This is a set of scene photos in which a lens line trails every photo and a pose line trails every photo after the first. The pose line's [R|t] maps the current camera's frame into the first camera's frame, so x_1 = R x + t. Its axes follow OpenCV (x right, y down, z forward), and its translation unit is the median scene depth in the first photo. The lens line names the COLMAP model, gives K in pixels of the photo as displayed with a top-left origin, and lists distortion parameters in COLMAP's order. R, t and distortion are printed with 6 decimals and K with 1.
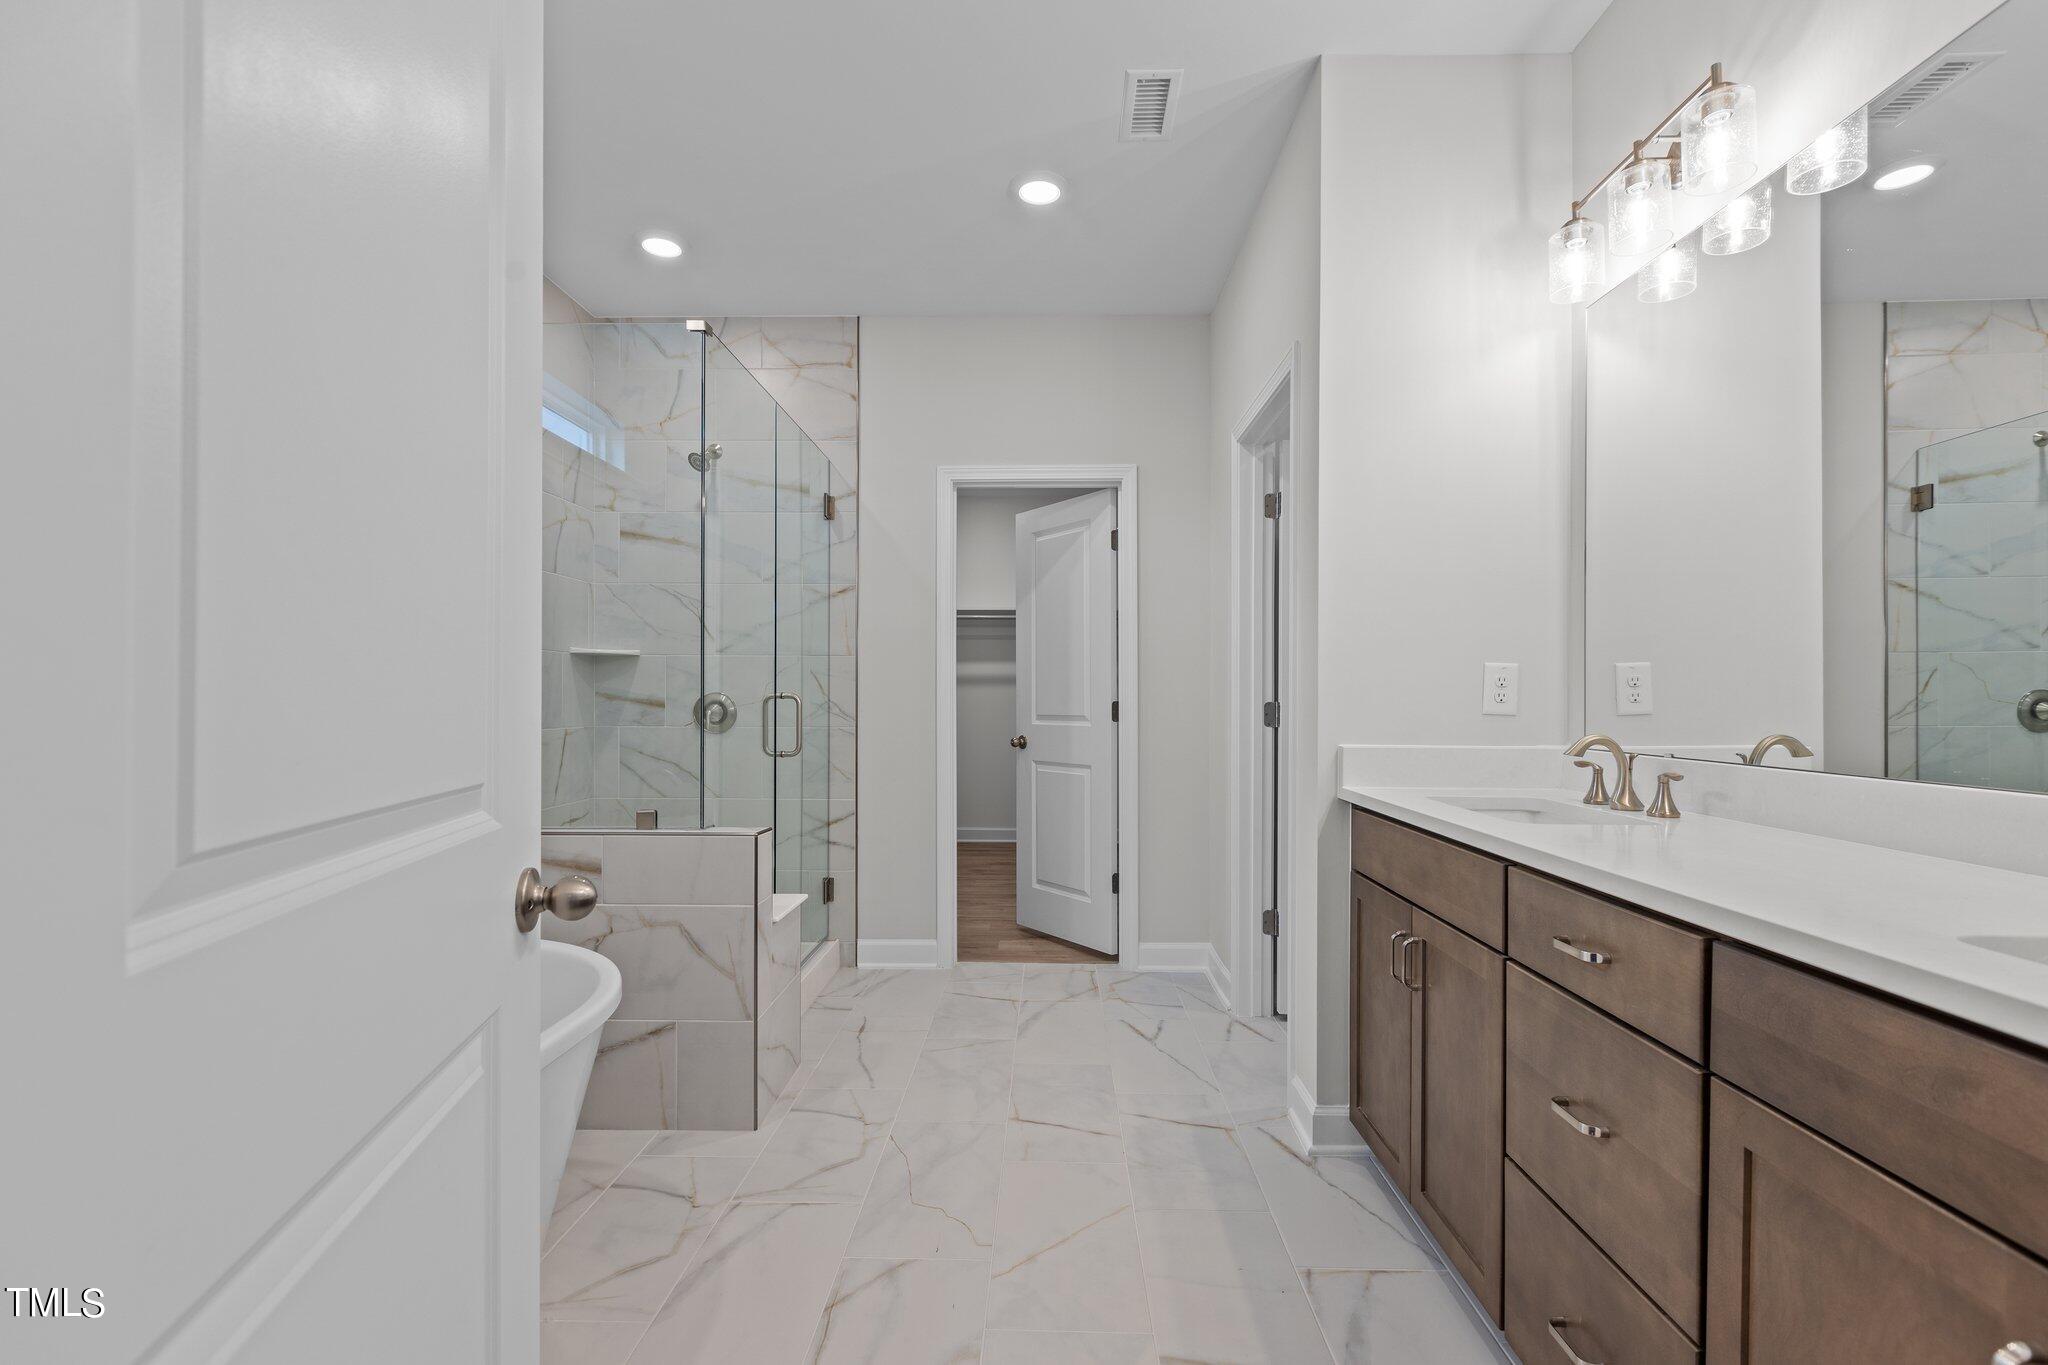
lens RADIAL K [[912.6, 0, 1030.3], [0, 912.6, 684.5], [0, 0, 1]] dist [0.002981, 0.000345]
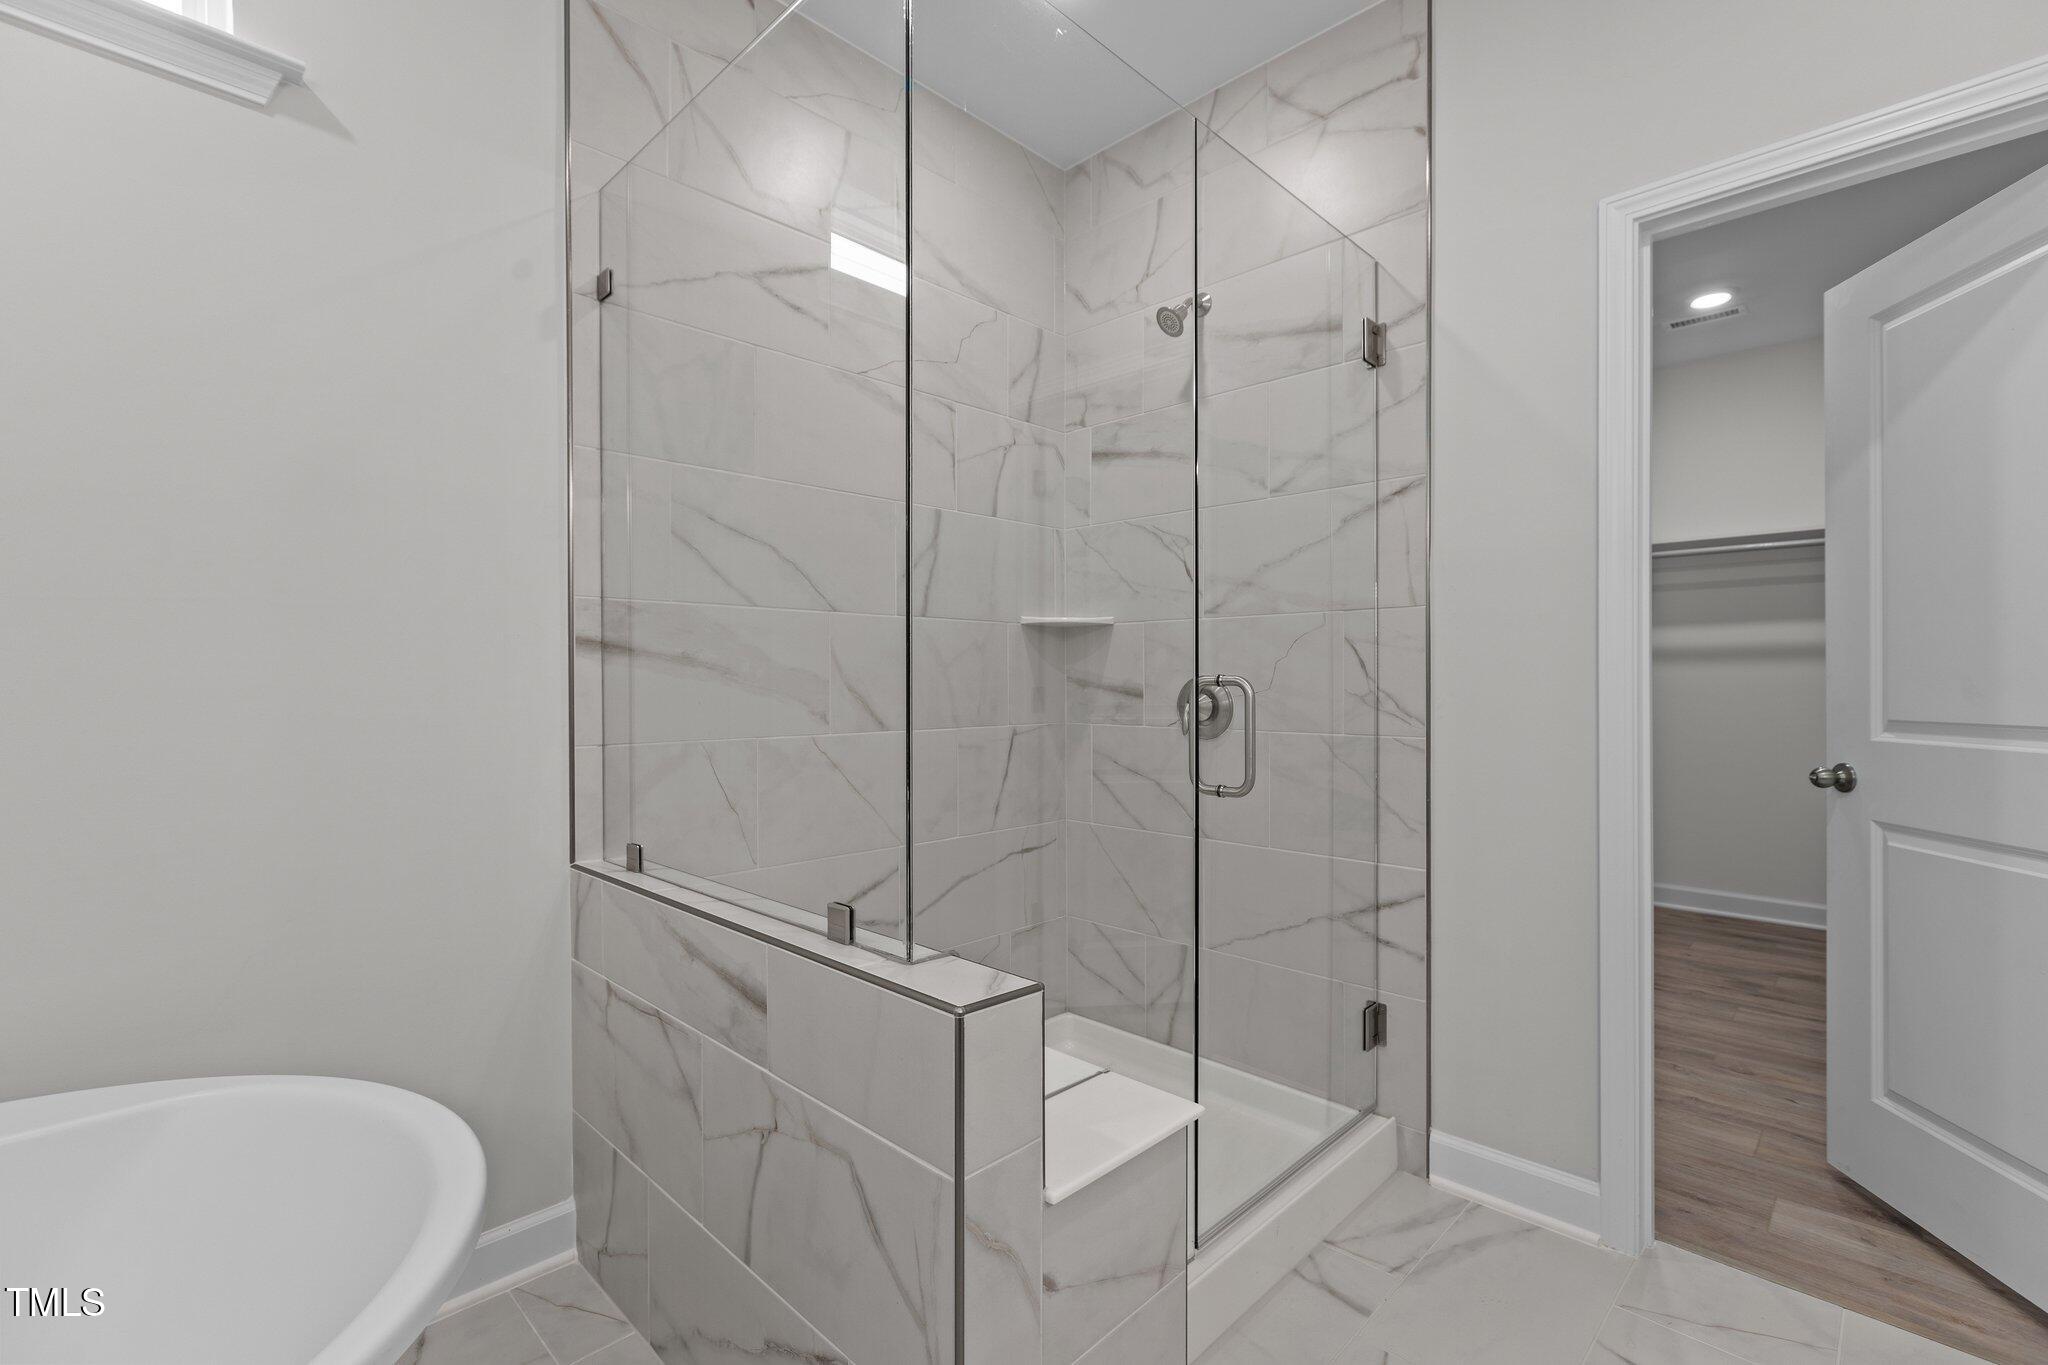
lens RADIAL K [[912.6, 0, 1030.3], [0, 912.6, 684.5], [0, 0, 1]] dist [0.002981, 0.000345]
pose [[0.733127, -0.000702, -0.680091, 0.005903], [0.012018, 0.999857, 0.011924, 0.005732], [0.679985, -0.016915, 0.733031, 0.438978]]
